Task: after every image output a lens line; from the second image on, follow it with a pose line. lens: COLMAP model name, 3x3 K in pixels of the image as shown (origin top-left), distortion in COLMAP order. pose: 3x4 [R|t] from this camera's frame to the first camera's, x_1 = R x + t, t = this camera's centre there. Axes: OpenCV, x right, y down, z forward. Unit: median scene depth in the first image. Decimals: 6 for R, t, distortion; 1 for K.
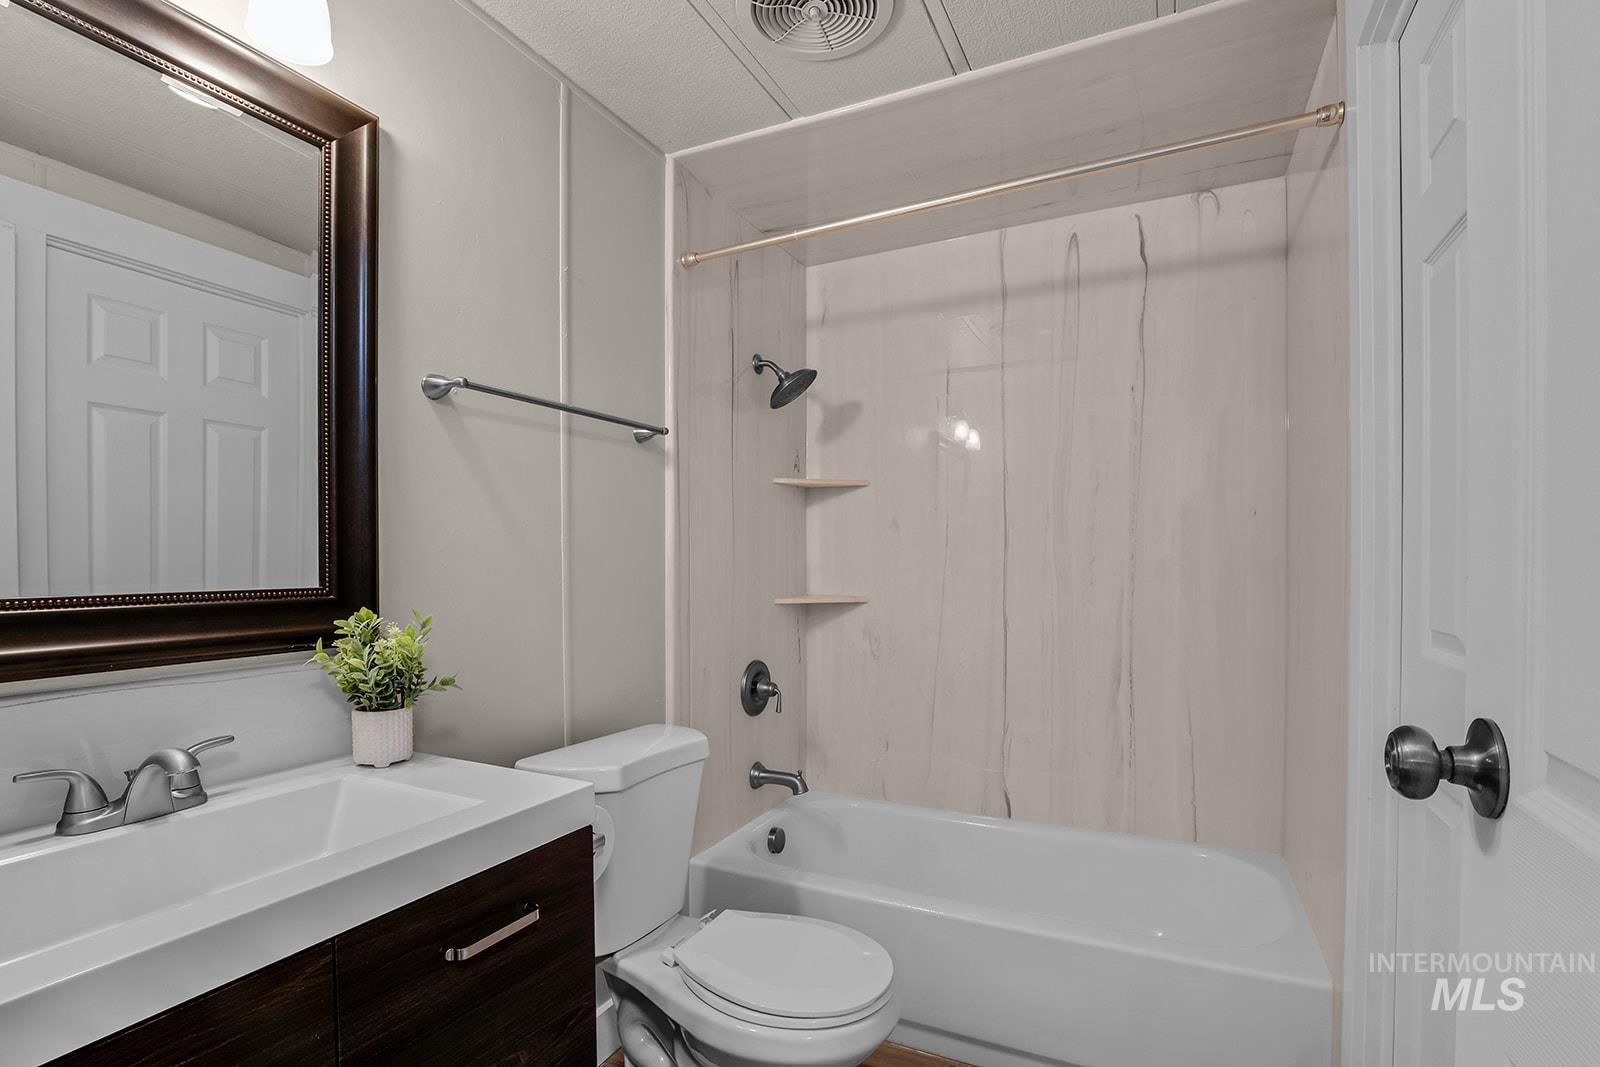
lens RADIAL K [[761.9, 0, 803.7], [0, 761.9, 556.8], [0, 0, 1]] dist [-0.016352, 0.000410]
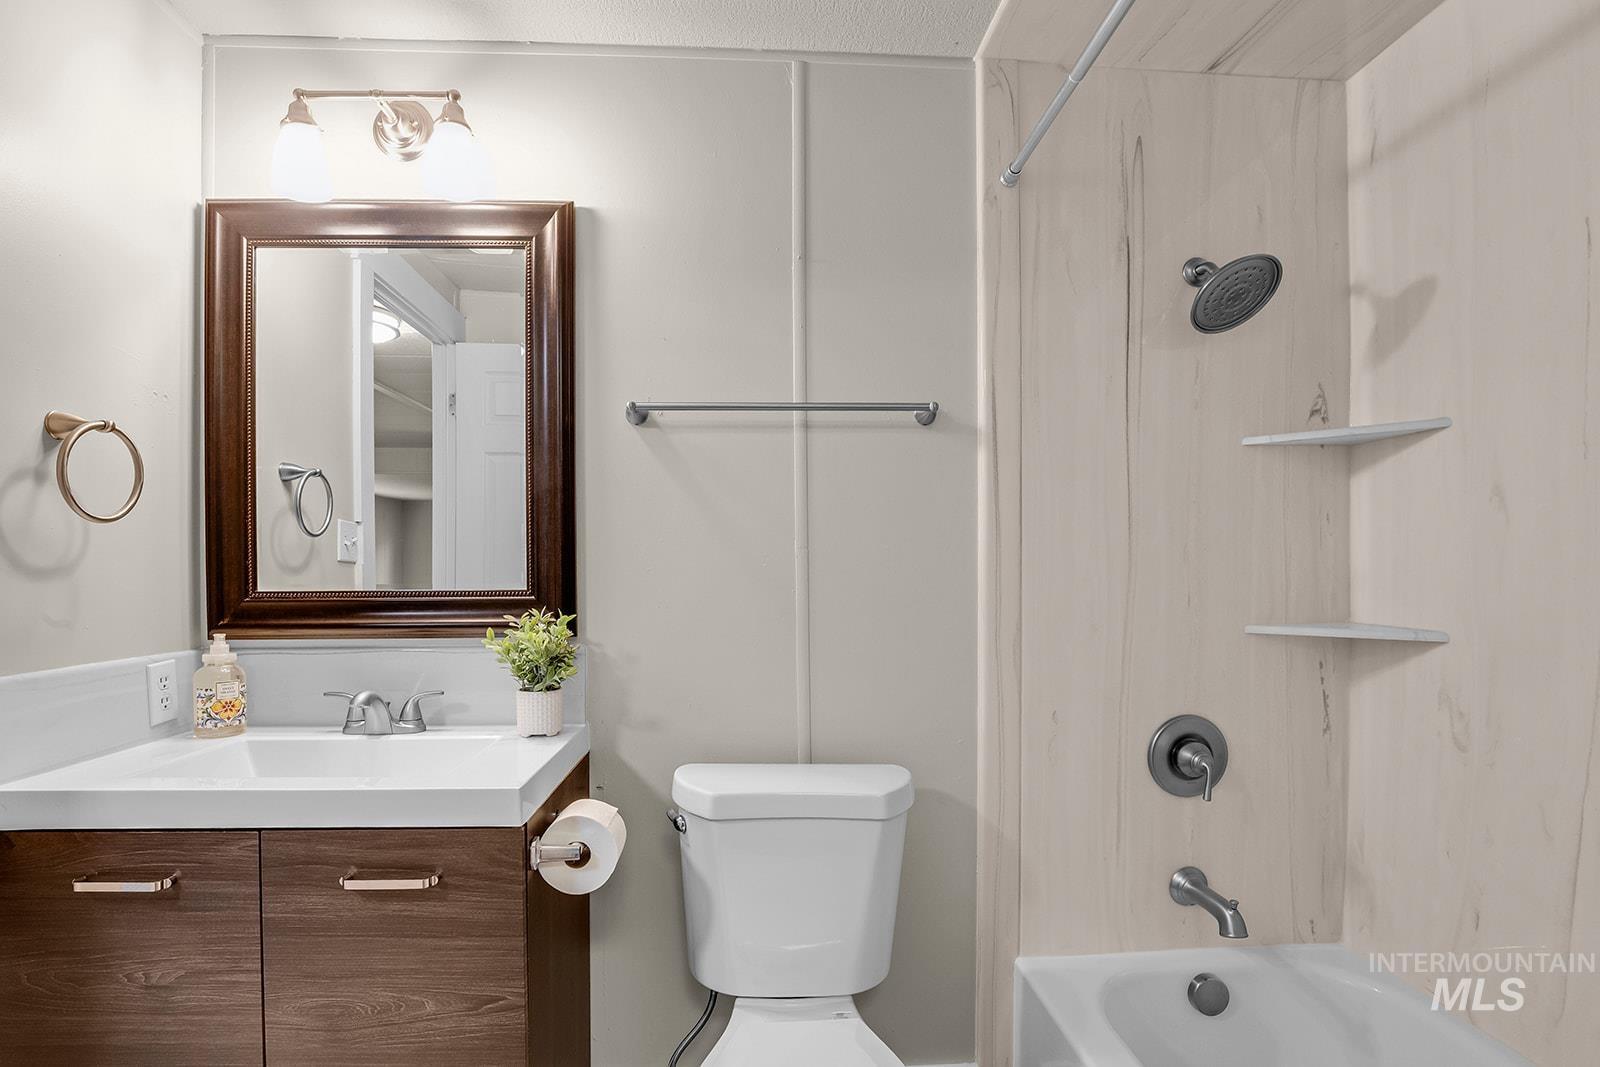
lens RADIAL K [[777.0, 0, 793.1], [0, 777.0, 570.6], [0, 0, 1]] dist [-0.043631, 0.010871]
pose [[0.489111, -0.000871, -0.872221, 0.364520], [0.007641, 0.999965, 0.003286, 0.003843], [0.872188, -0.008272, 0.489101, 0.375923]]
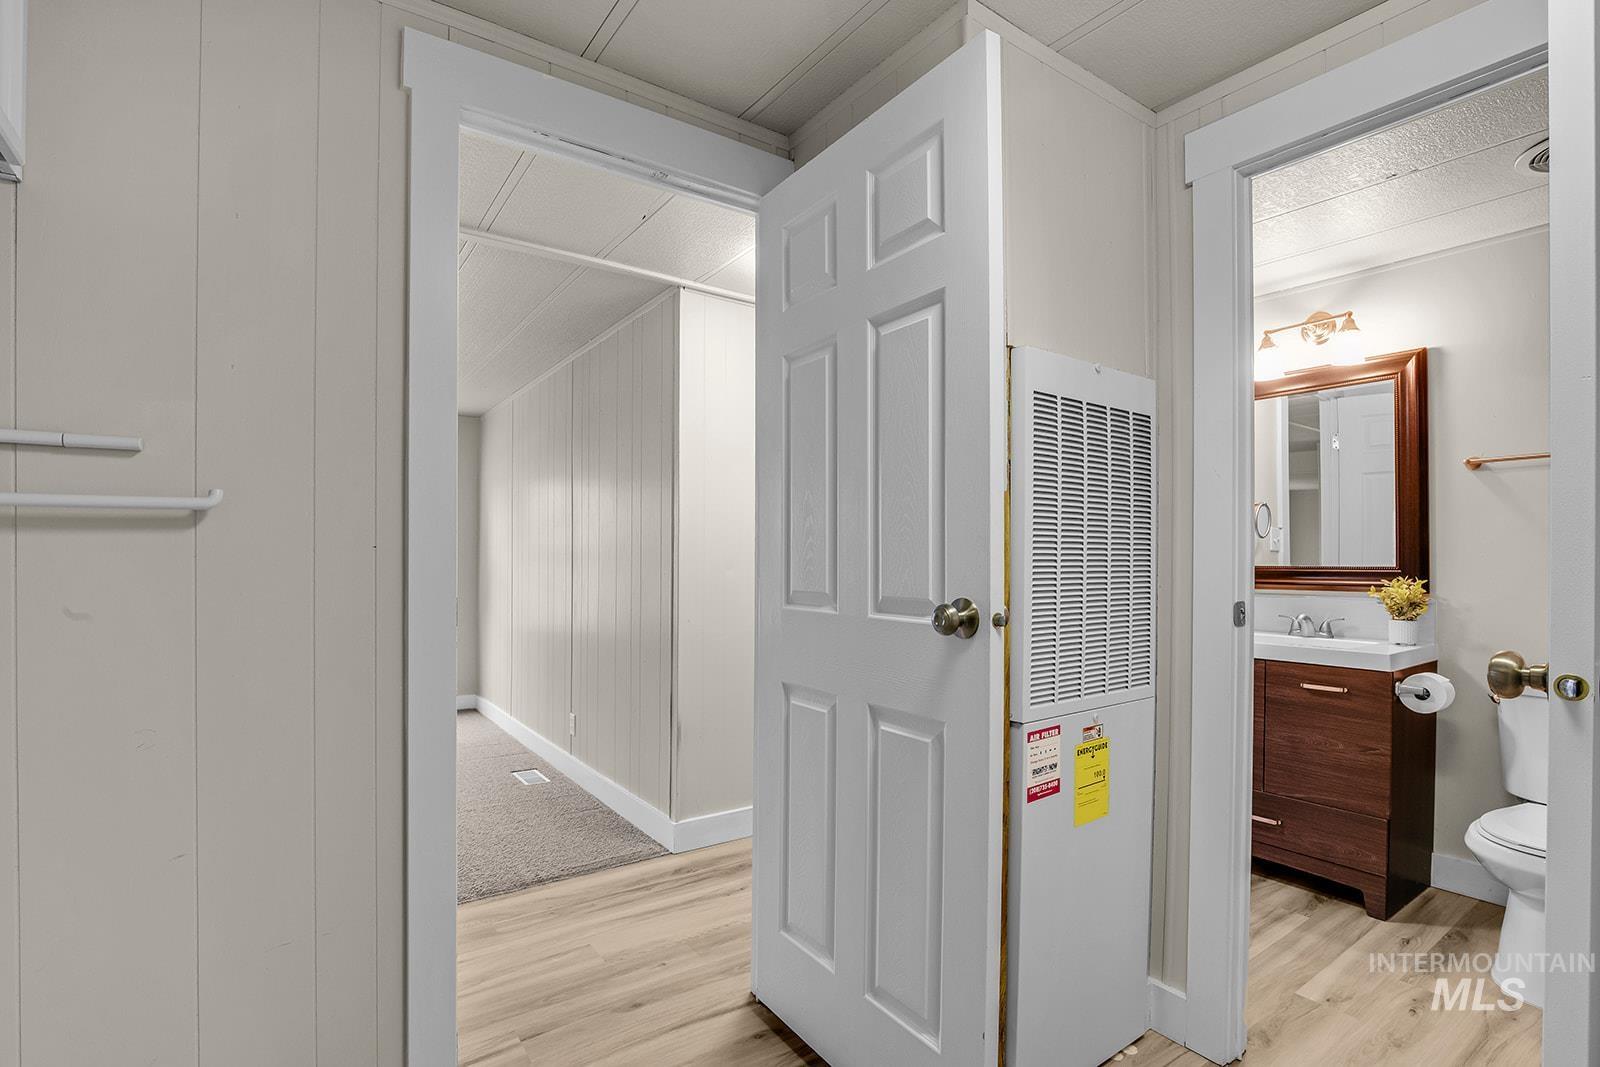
lens RADIAL K [[761.9, 0, 803.7], [0, 761.9, 556.8], [0, 0, 1]] dist [-0.016352, 0.000410]
pose [[-0.472089, 0.001806, -0.881549, 1.139095], [0.005760, 0.999983, -0.001037, 0.001034], [0.881532, -0.005567, -0.472091, 0.243555]]
